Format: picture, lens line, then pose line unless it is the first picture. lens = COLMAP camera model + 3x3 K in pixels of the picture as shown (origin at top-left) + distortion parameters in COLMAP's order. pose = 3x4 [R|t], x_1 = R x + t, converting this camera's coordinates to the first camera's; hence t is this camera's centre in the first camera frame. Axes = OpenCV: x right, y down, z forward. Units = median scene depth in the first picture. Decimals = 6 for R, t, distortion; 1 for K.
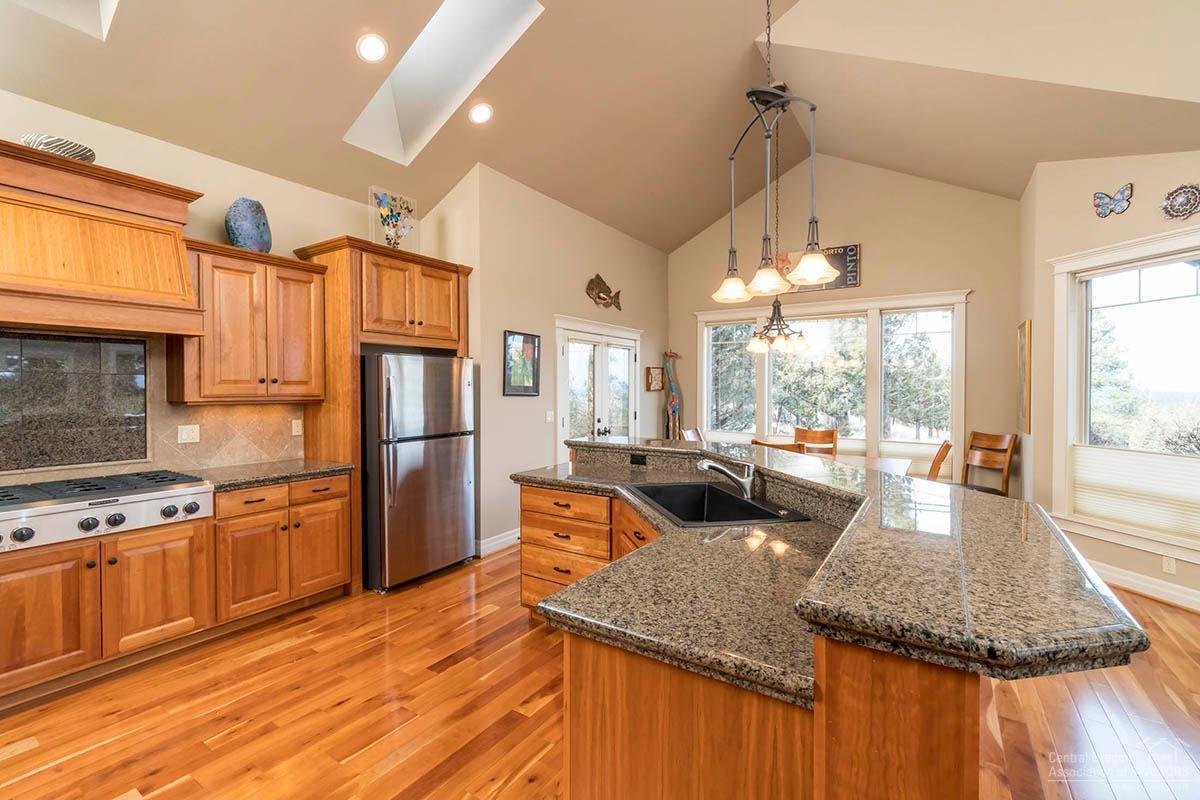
lens RADIAL K [[520.6, 0, 599.3], [0, 520.6, 395.5], [0, 0, 1]] dist [0.000714, -0.000066]
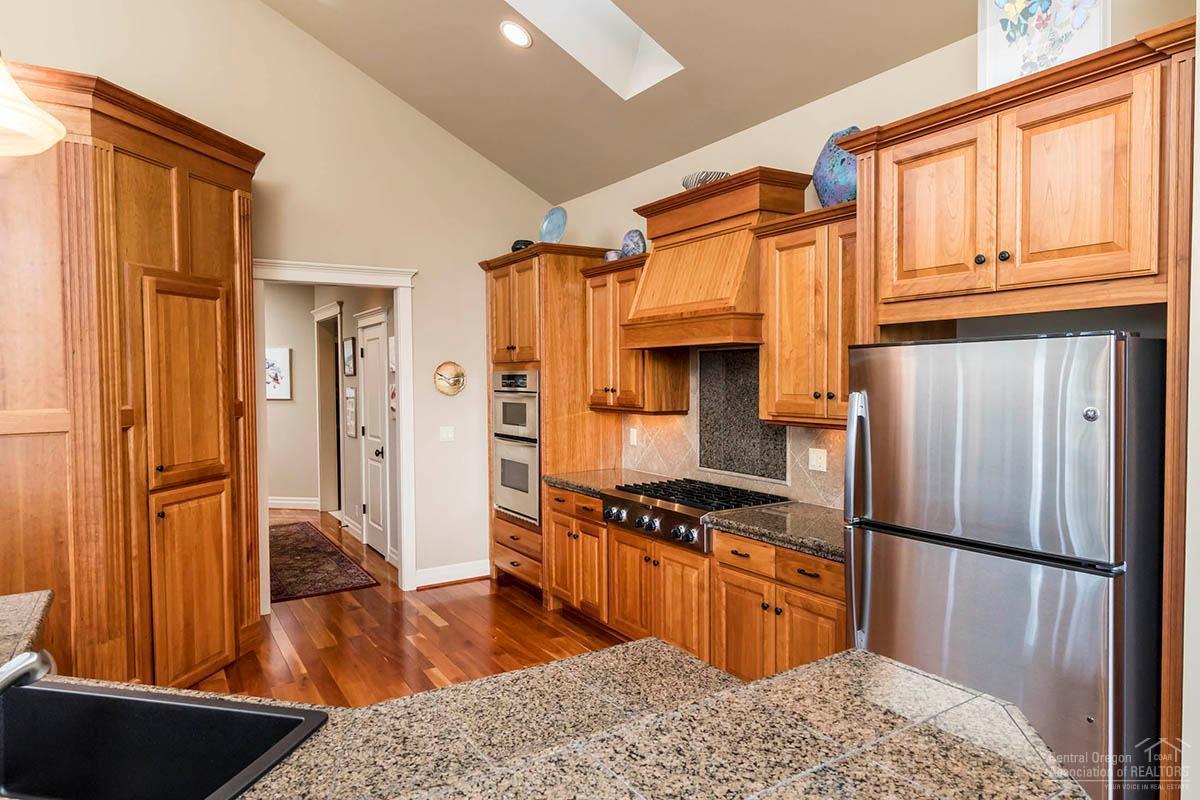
lens RADIAL K [[729.9, 0, 599.9], [0, 729.9, 397.8], [0, 0, 1]] dist [-0.000752, 0.000123]
pose [[-0.414393, 0.025715, -0.909735, 0.329154], [-0.010161, 0.999408, 0.032878, -0.046994], [0.910041, 0.022868, -0.413886, 1.021999]]
